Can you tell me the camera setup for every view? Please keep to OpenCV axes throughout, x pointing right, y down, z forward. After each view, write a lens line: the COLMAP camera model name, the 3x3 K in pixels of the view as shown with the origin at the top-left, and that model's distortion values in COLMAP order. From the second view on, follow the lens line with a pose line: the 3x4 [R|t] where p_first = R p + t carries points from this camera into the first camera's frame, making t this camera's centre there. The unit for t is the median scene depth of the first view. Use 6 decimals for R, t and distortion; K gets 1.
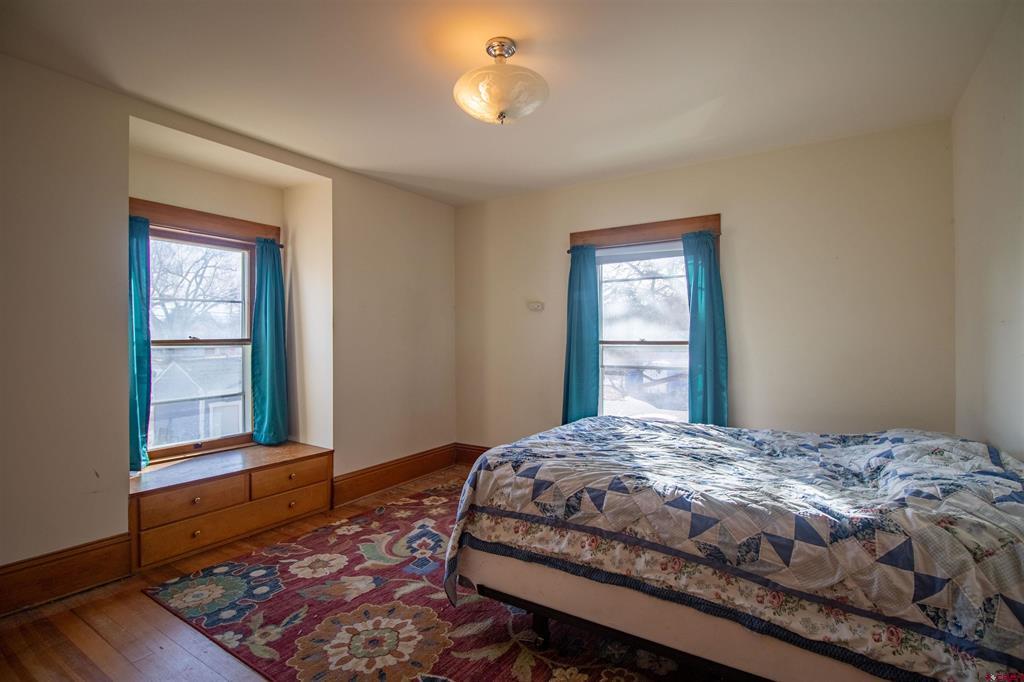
lens RADIAL K [[485.7, 0, 514.8], [0, 485.7, 332.8], [0, 0, 1]] dist [0.003396, -0.016065]
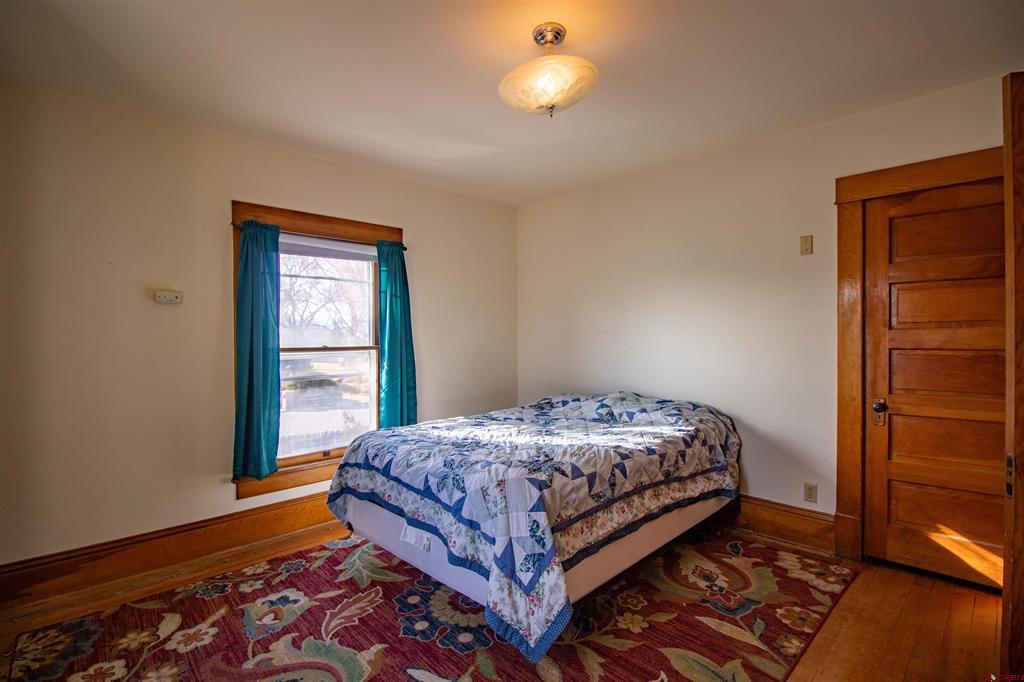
lens RADIAL K [[485.7, 0, 514.8], [0, 485.7, 332.8], [0, 0, 1]] dist [0.003396, -0.016065]
pose [[0.223133, 0.006586, 0.974766, -1.059632], [0.001404, 0.999974, -0.007078, -0.006885], [-0.974787, 0.002948, 0.223118, 0.927838]]
